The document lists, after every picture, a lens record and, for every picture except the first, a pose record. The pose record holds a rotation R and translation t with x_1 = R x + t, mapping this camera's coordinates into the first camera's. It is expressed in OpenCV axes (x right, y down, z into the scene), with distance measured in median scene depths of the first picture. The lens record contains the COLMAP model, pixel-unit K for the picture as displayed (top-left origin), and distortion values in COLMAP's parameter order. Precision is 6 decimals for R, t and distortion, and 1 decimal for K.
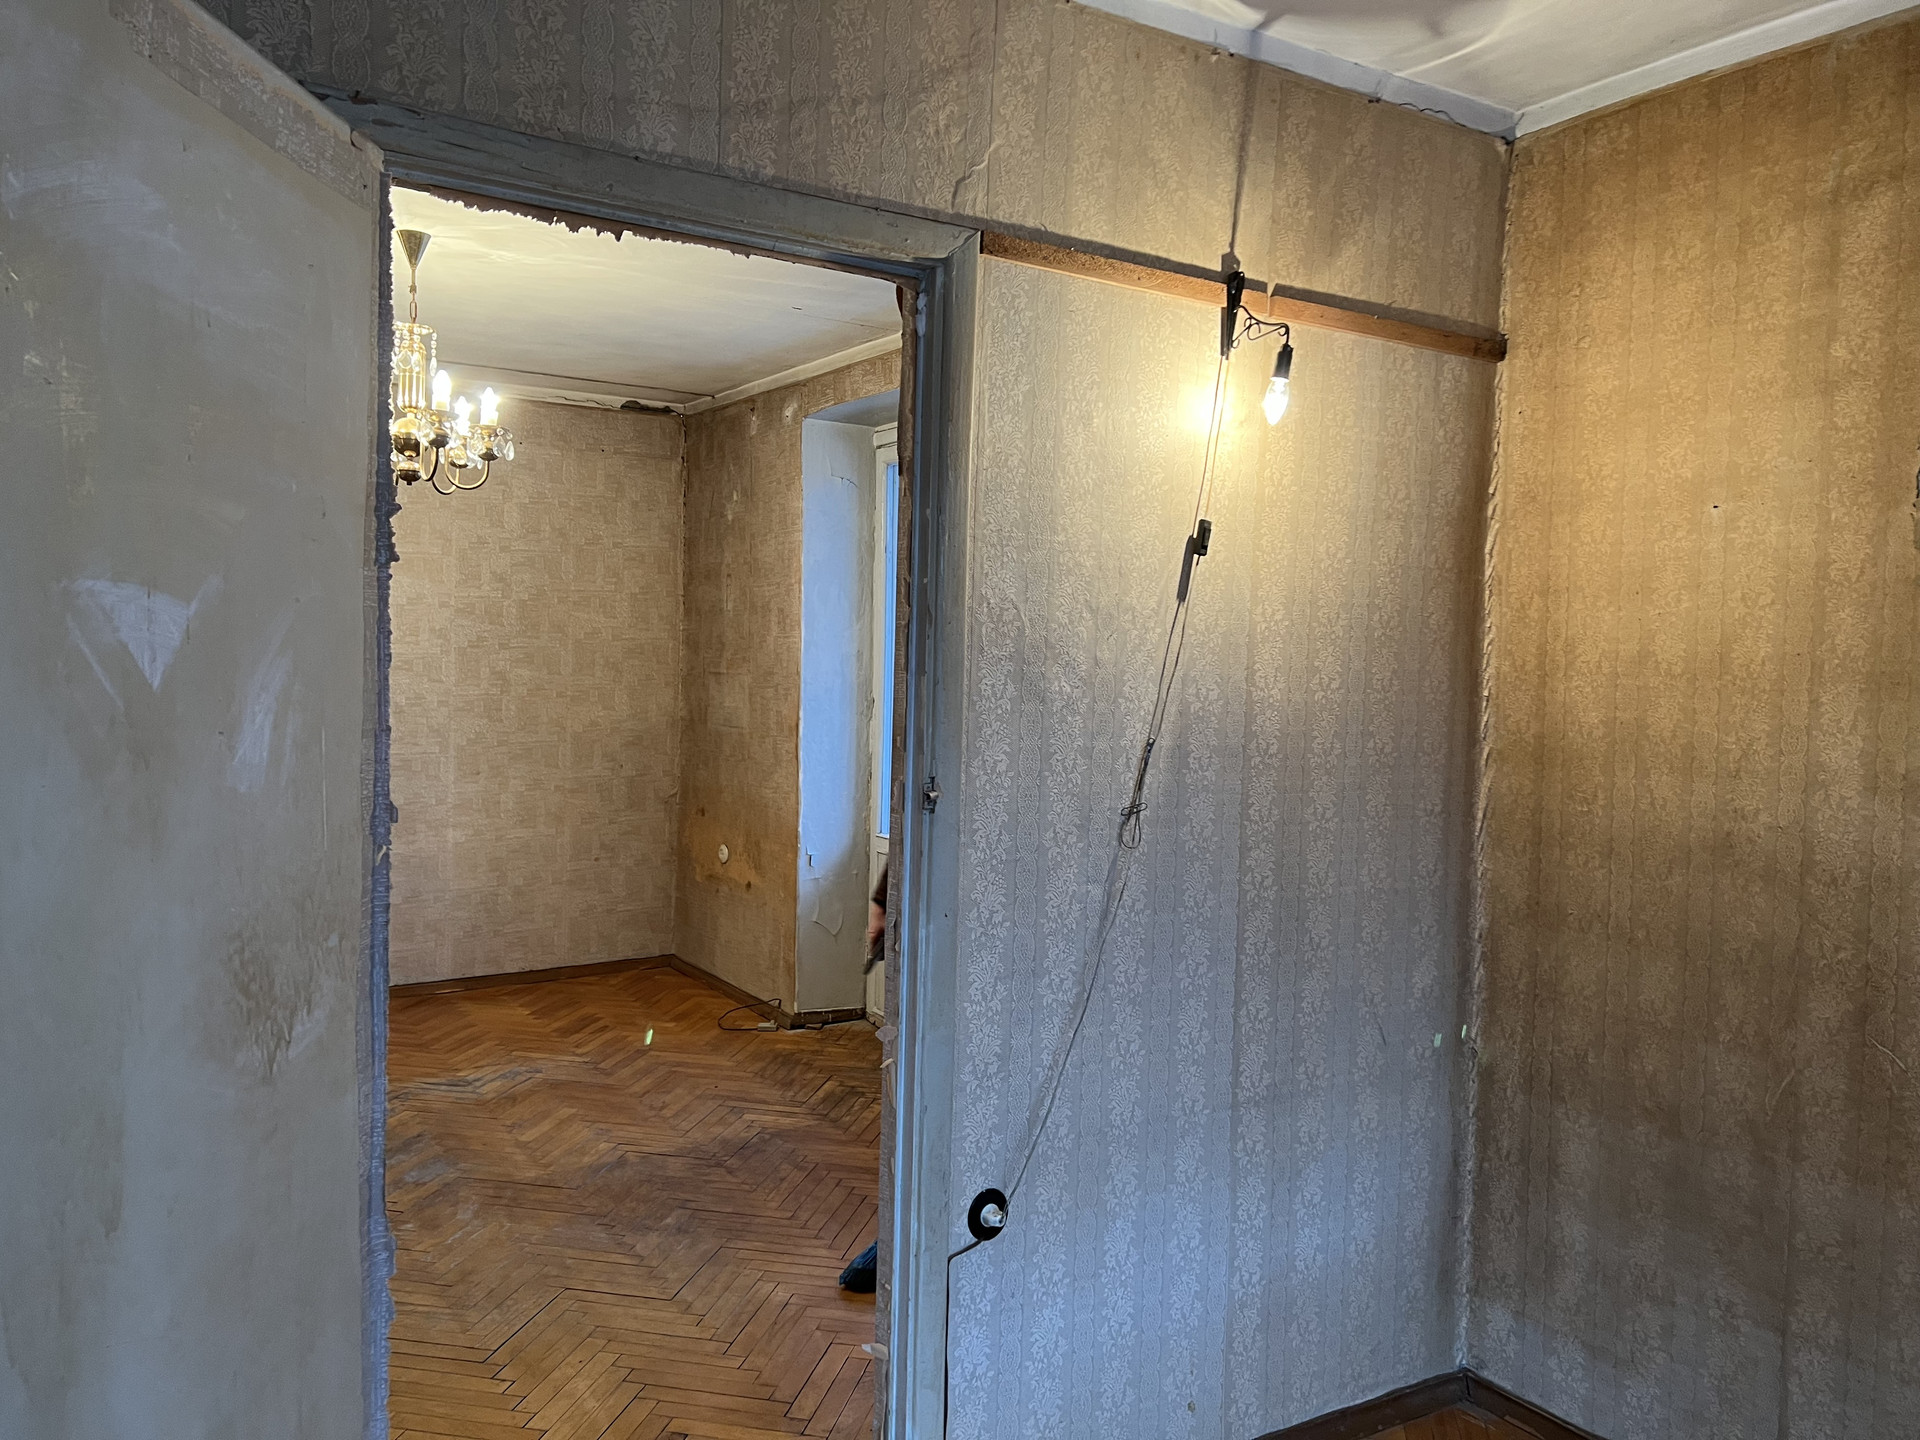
lens RADIAL K [[1444.9, 0, 967.0], [0, 1444.9, 728.0], [0, 0, 1]] dist [0.070669, -0.077011]
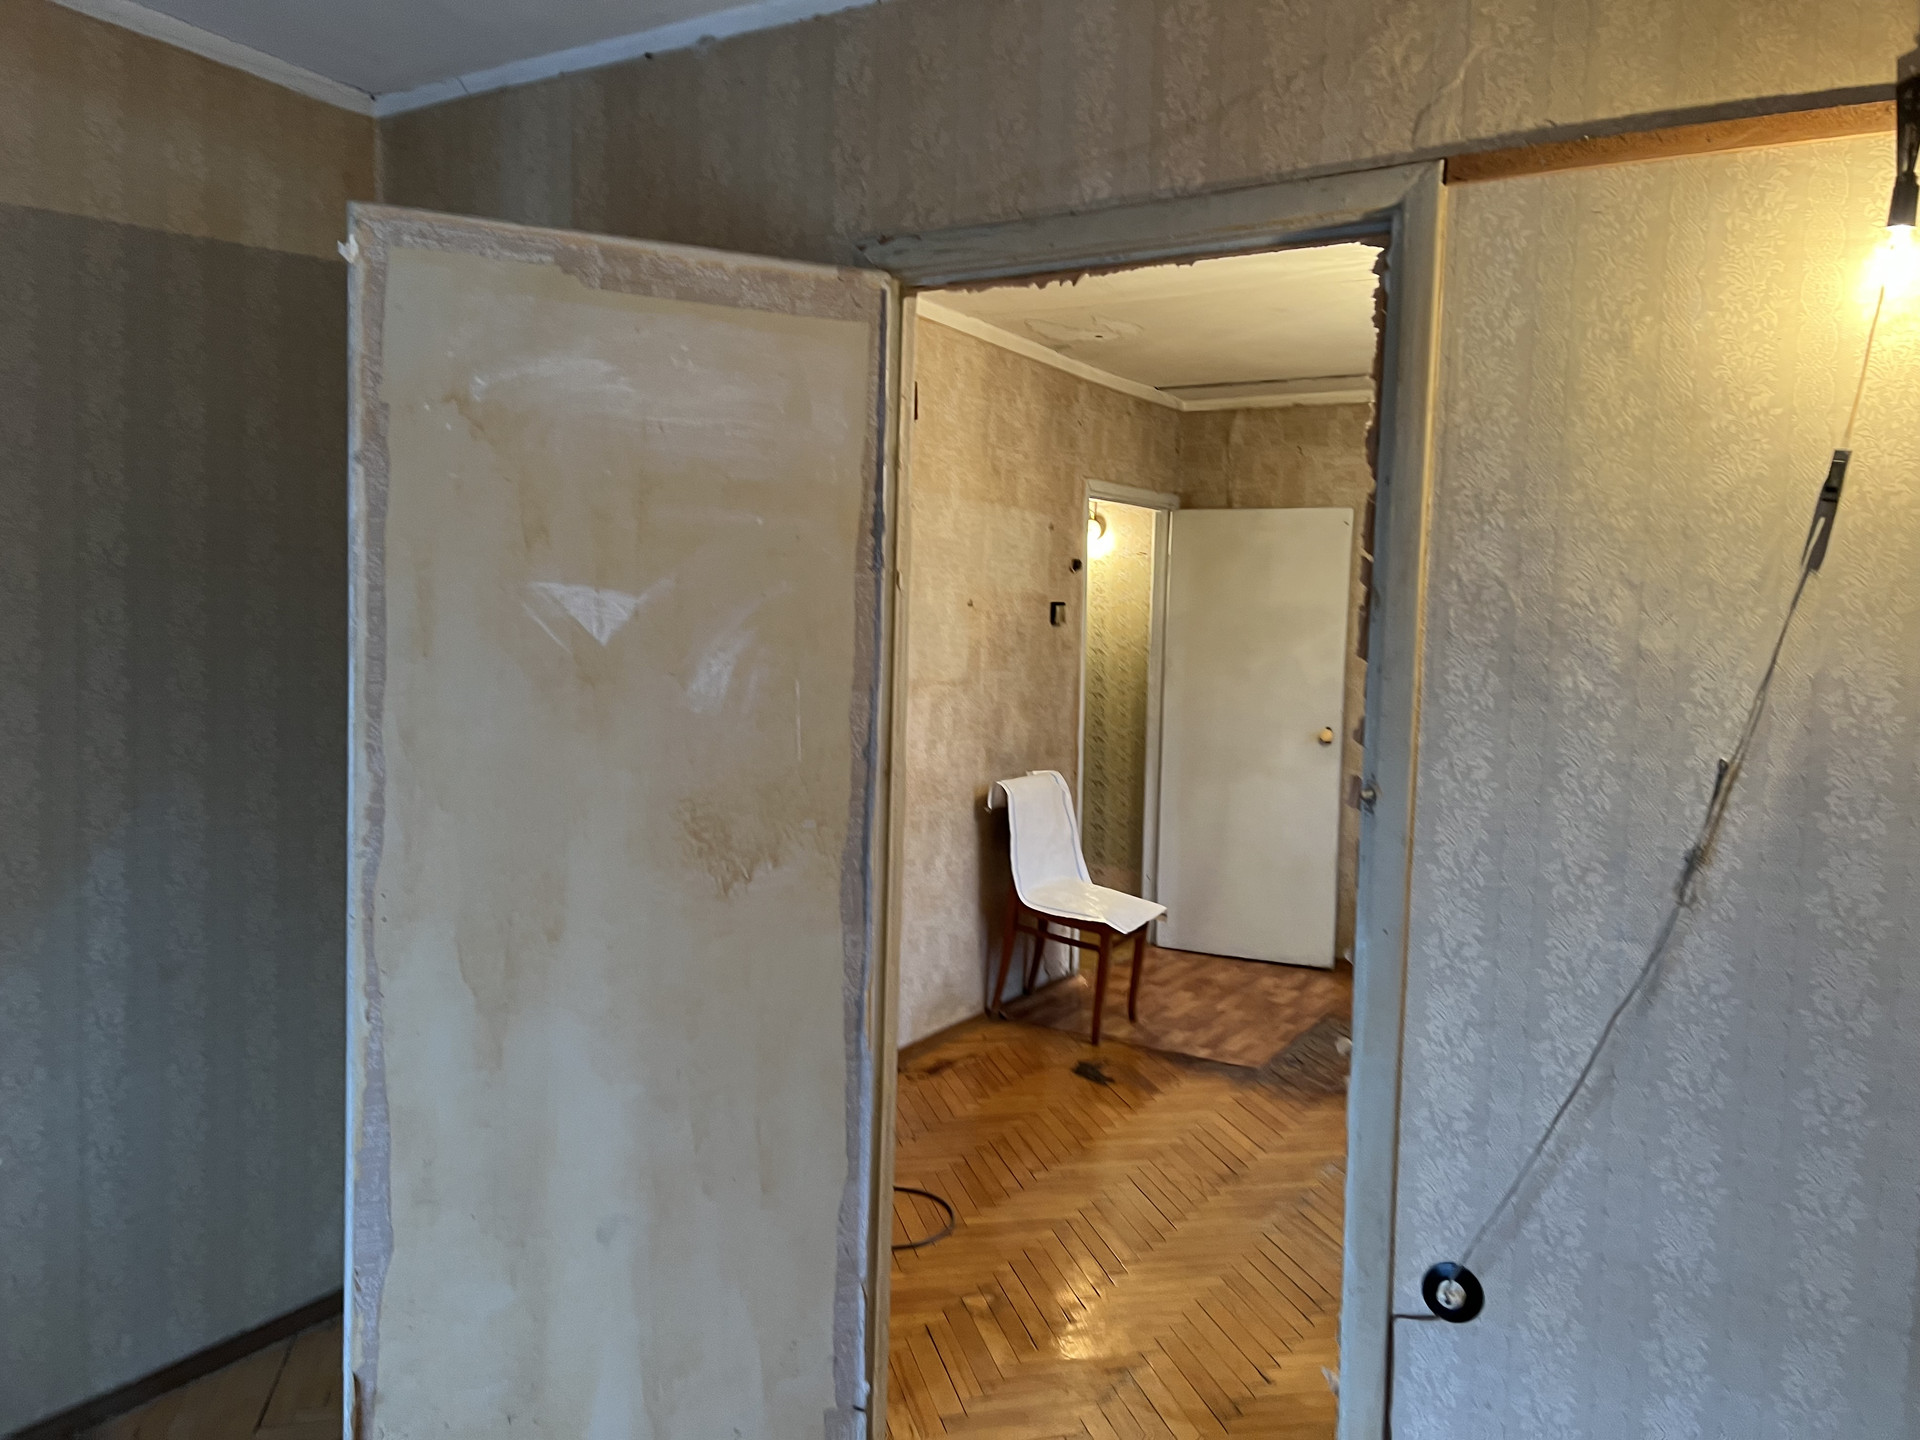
lens RADIAL K [[1444.9, 0, 947.1], [0, 1444.9, 703.3], [0, 0, 1]] dist [0.070669, -0.077011]
pose [[0.423270, 0.043752, -0.904947, 0.682781], [-0.068550, 0.997517, 0.016164, -0.006877], [0.903407, 0.055192, 0.425218, 0.363434]]
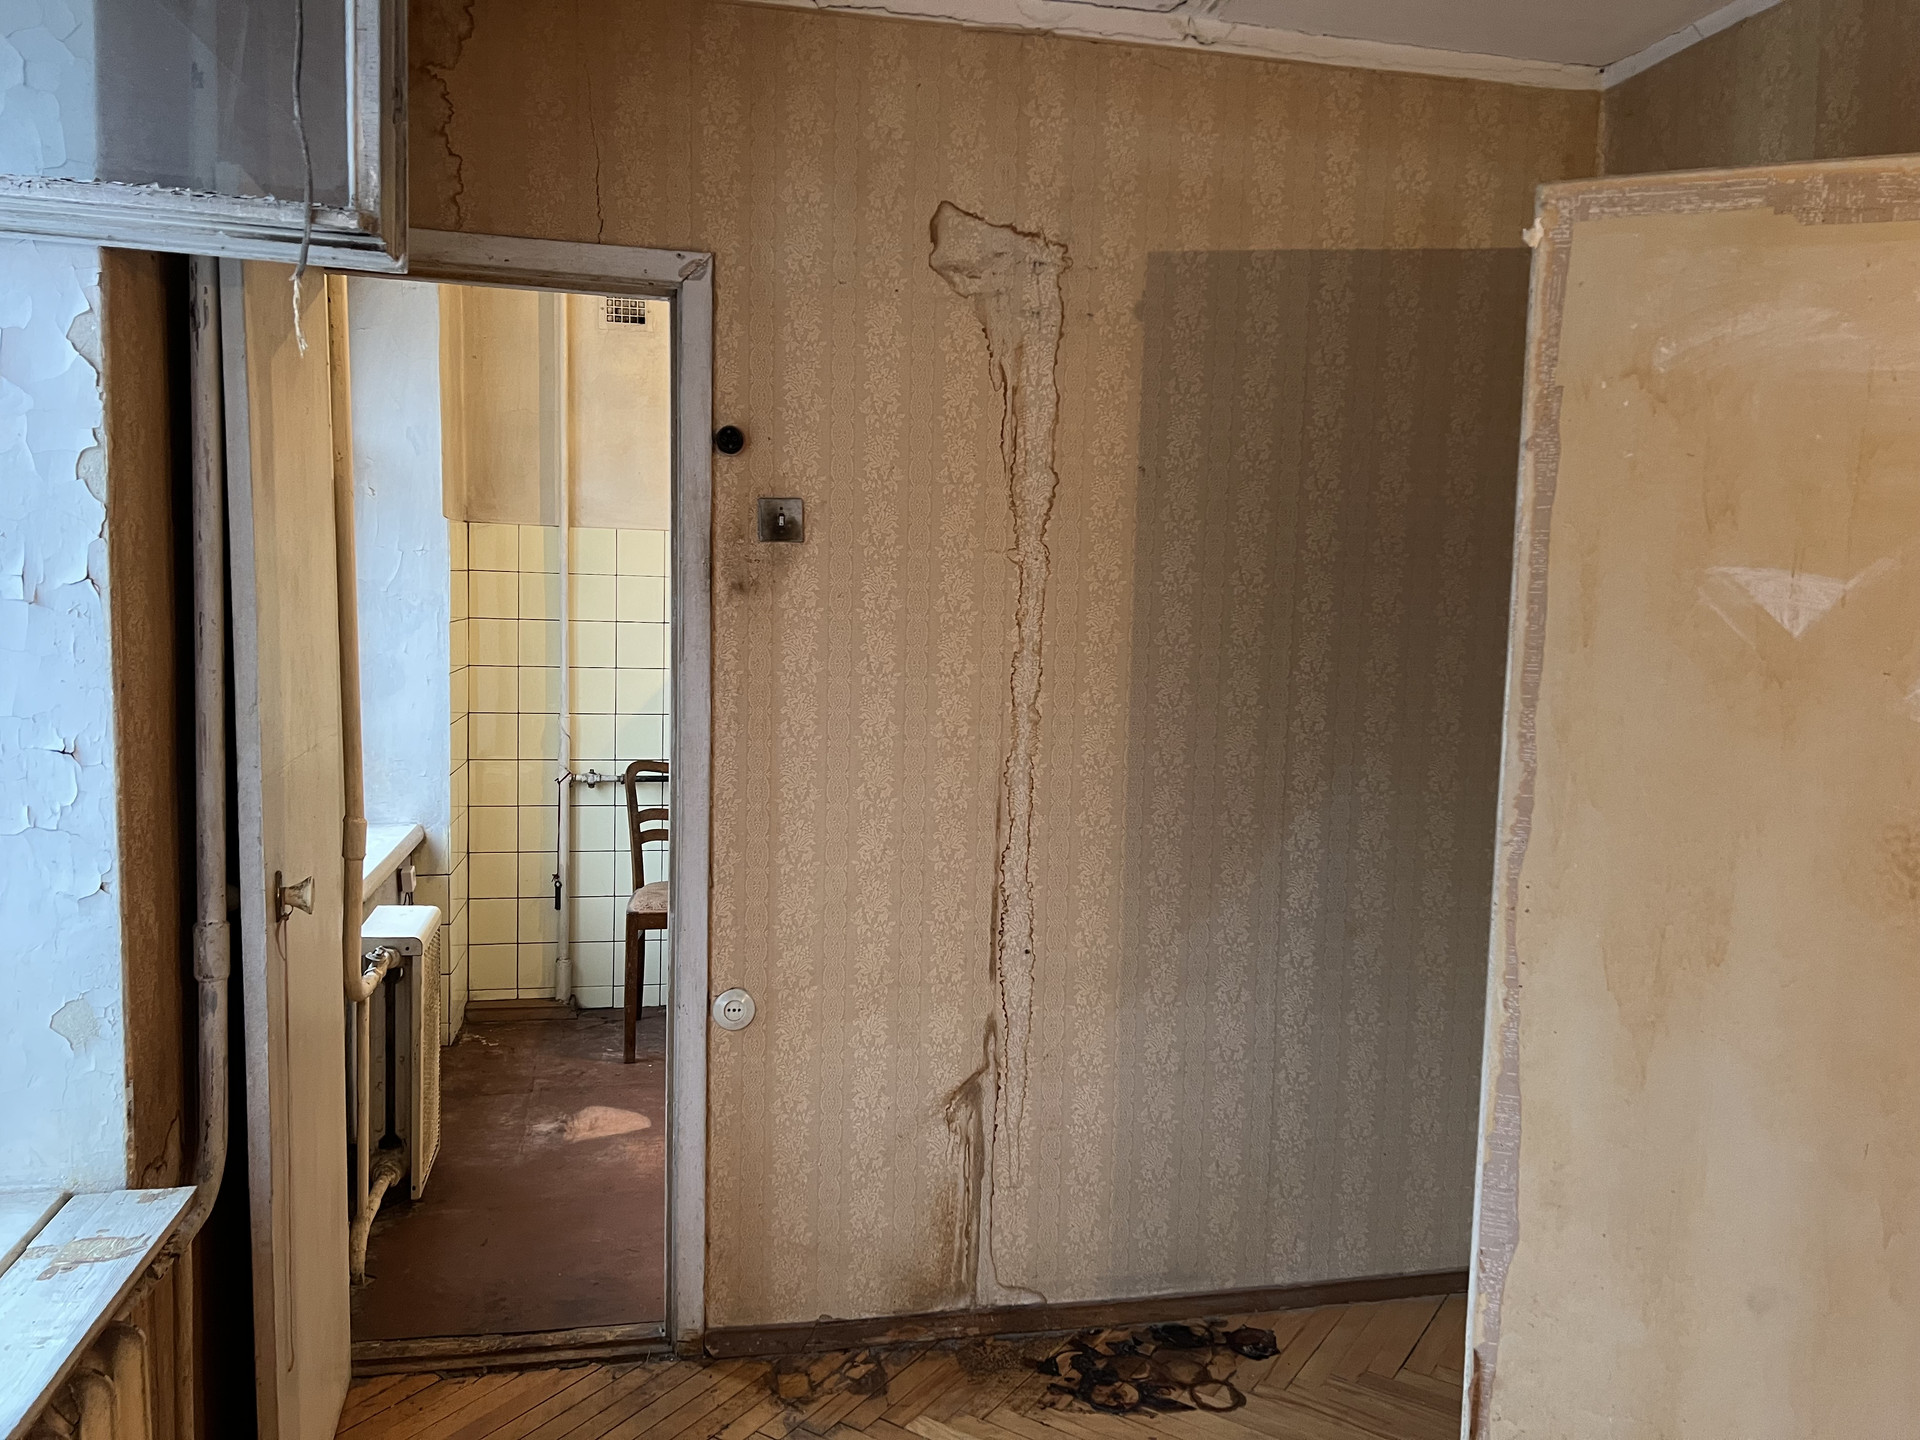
lens RADIAL K [[1444.9, 0, 962.6], [0, 1444.9, 723.3], [0, 0, 1]] dist [0.070669, -0.077011]
pose [[-0.362978, 0.062752, -0.929682, 0.674722], [-0.082757, 0.991616, 0.099243, -0.009518], [0.928115, 0.112961, -0.354742, 0.425794]]
